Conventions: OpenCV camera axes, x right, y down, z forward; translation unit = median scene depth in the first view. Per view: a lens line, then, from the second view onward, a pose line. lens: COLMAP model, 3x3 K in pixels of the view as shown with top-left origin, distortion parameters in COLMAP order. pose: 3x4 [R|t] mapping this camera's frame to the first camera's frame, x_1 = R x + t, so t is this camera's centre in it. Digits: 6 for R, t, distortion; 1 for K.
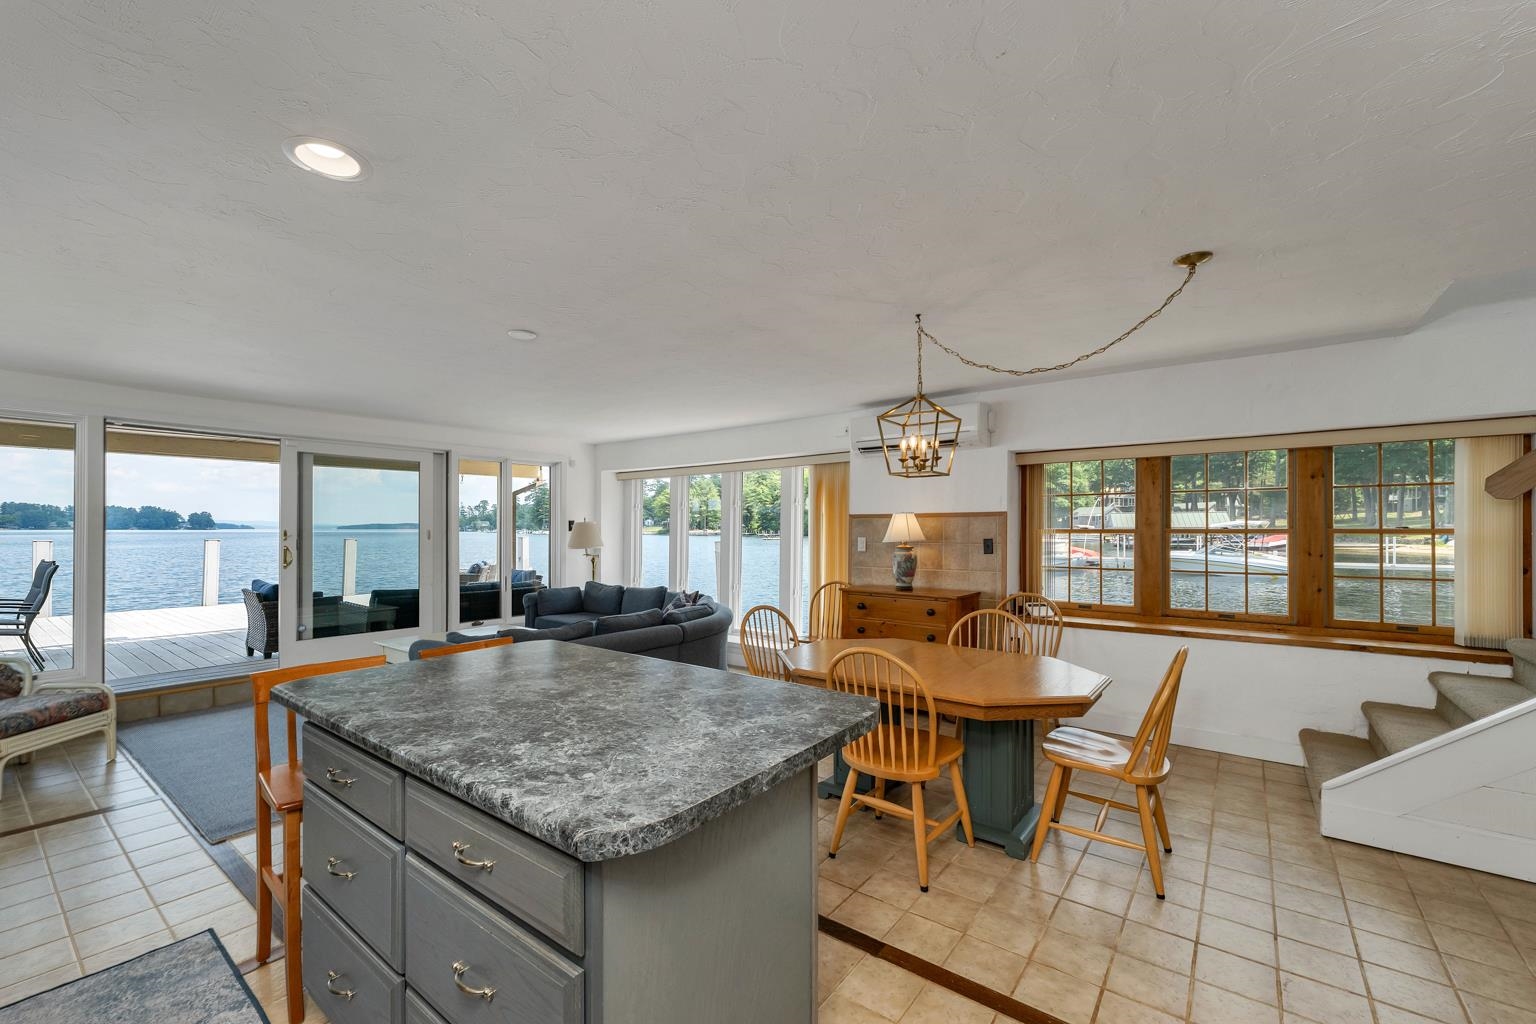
lens RADIAL K [[628.2, 0, 767.1], [0, 628.2, 529.8], [0, 0, 1]] dist [0.005788, 0.001440]
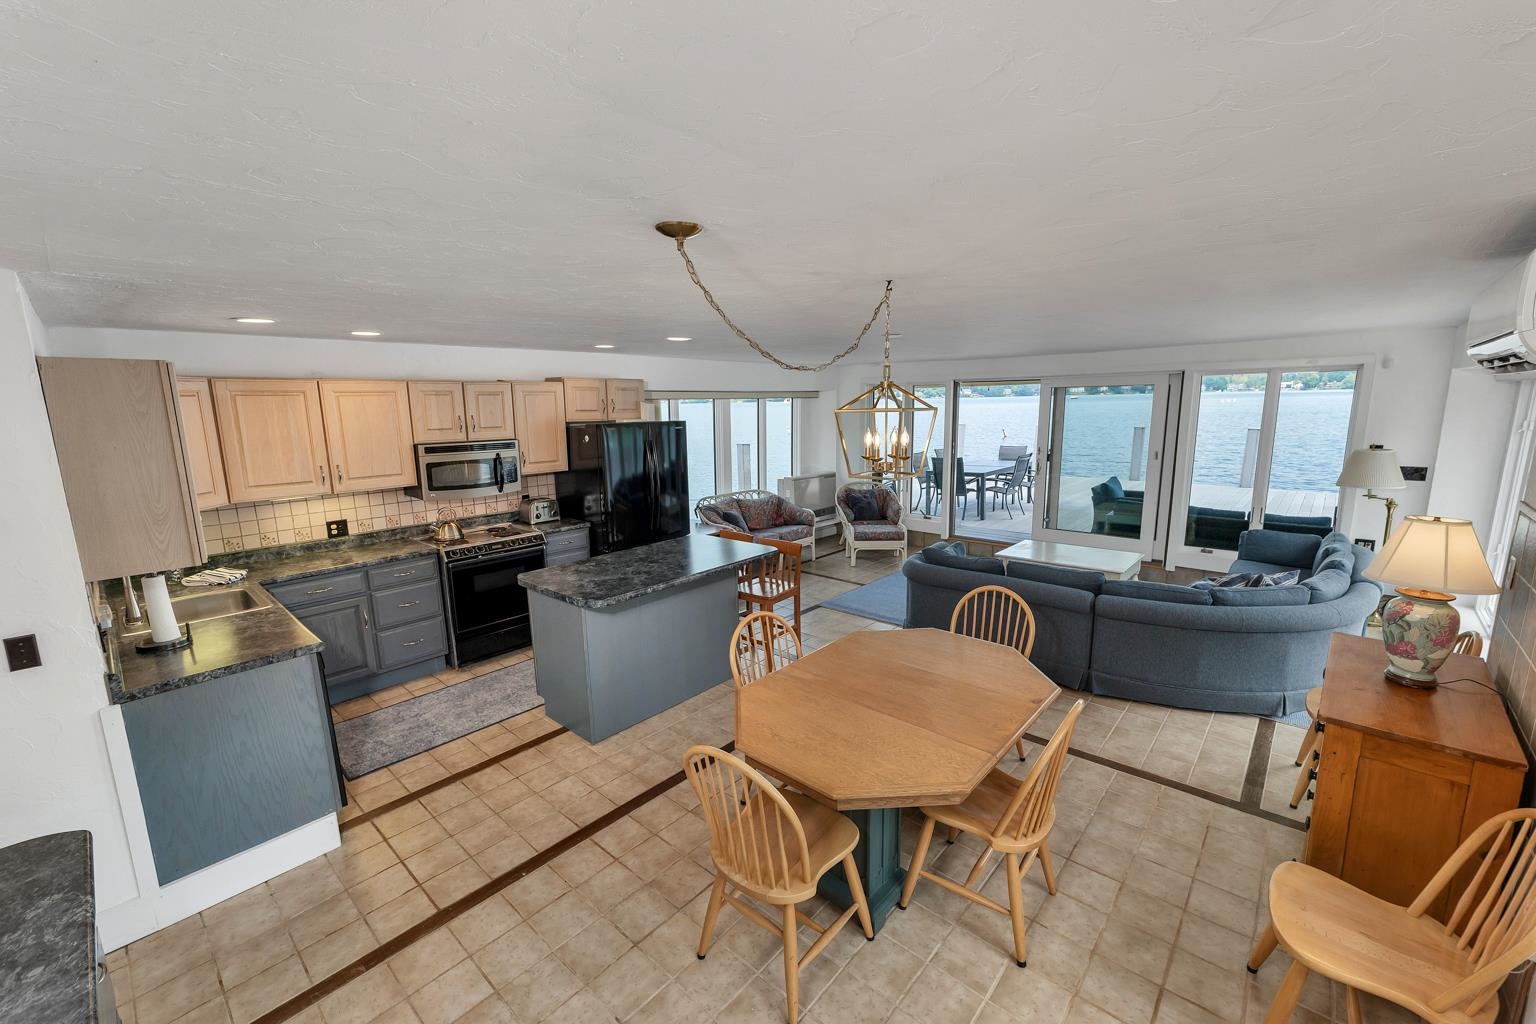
lens RADIAL K [[628.2, 0, 767.2], [0, 628.2, 511.8], [0, 0, 1]] dist [0.005788, 0.001440]
pose [[-0.079104, 0.176626, -0.981094, 2.298705], [0.020650, 0.984257, 0.175530, -0.401181], [0.996652, -0.006374, -0.081506, 1.881621]]
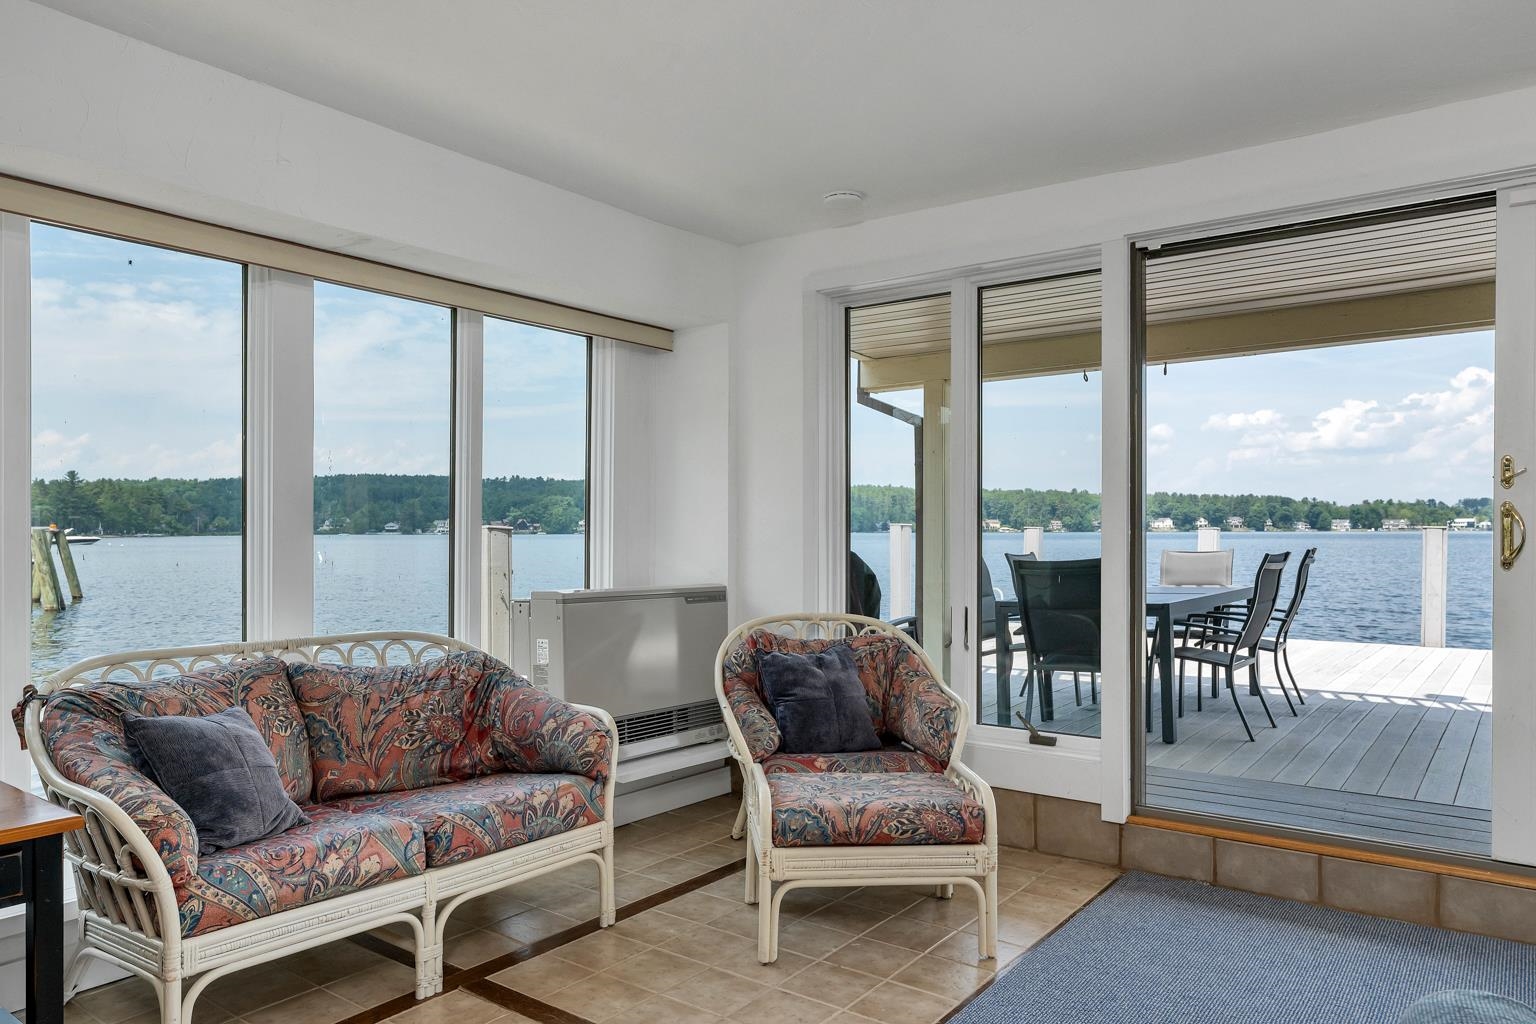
lens RADIAL K [[1021.9, 0, 771.7], [0, 1021.9, 519.8], [0, 0, 1]] dist [0.003988, 0.011921]
pose [[0.013559, -0.015605, -0.999786, -0.759218], [0.005677, 0.999863, -0.015529, 0.151493], [0.999892, -0.005465, 0.013646, 2.142258]]
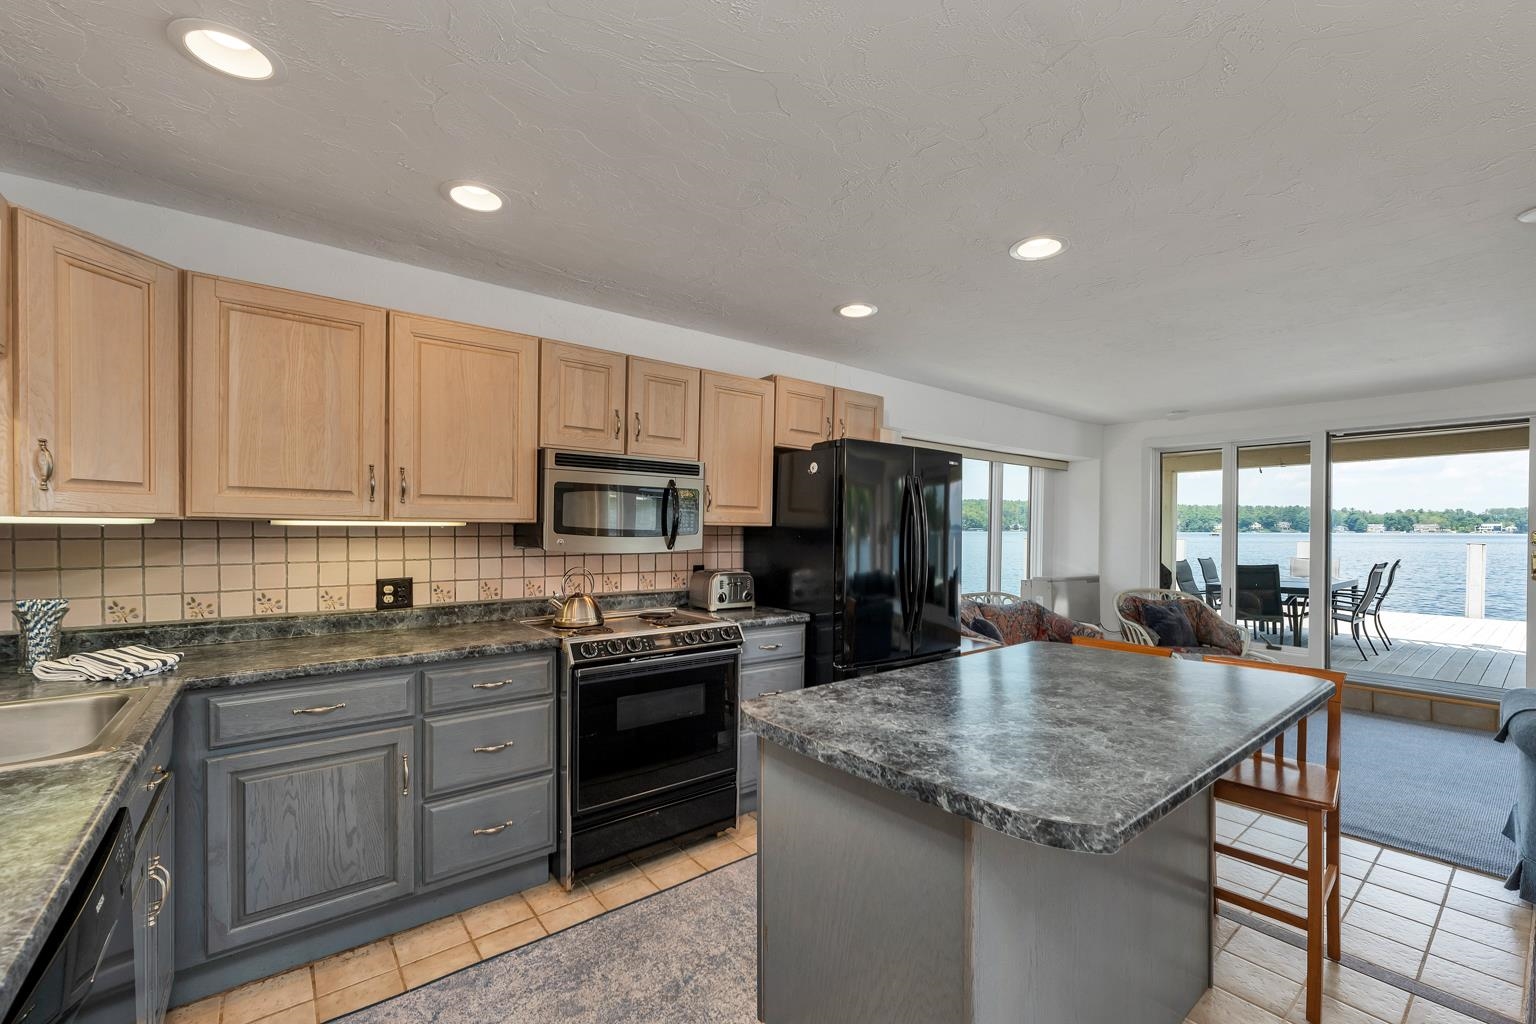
lens RADIAL K [[628.2, 0, 770.1], [0, 628.2, 536.8], [0, 0, 1]] dist [0.005788, 0.001440]
pose [[-0.239131, 0.008492, -0.970950, 0.859743], [-0.003447, 0.999948, 0.009595, 0.007165], [0.970981, 0.005642, -0.239089, 0.926418]]
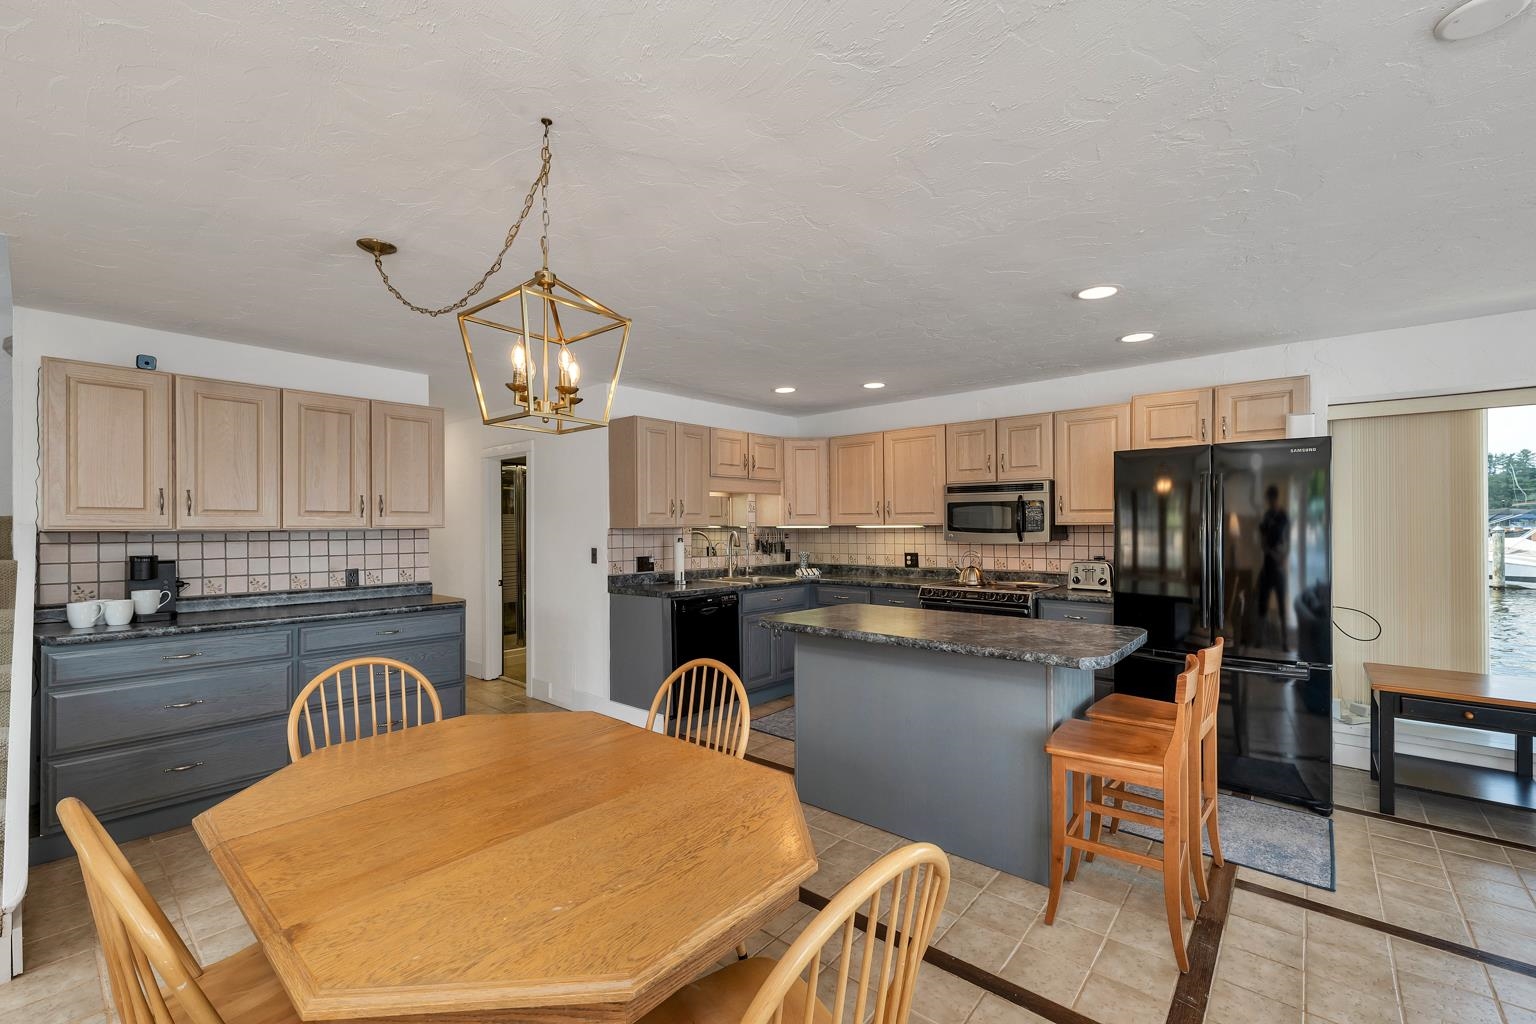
lens RADIAL K [[628.2, 0, 773.1], [0, 628.2, 523.4], [0, 0, 1]] dist [0.005788, 0.001440]
pose [[-0.998949, 0.004529, 0.045620, 0.048601], [0.004214, 0.999967, -0.006996, -0.002782], [-0.045650, -0.006796, -0.998934, 3.117983]]
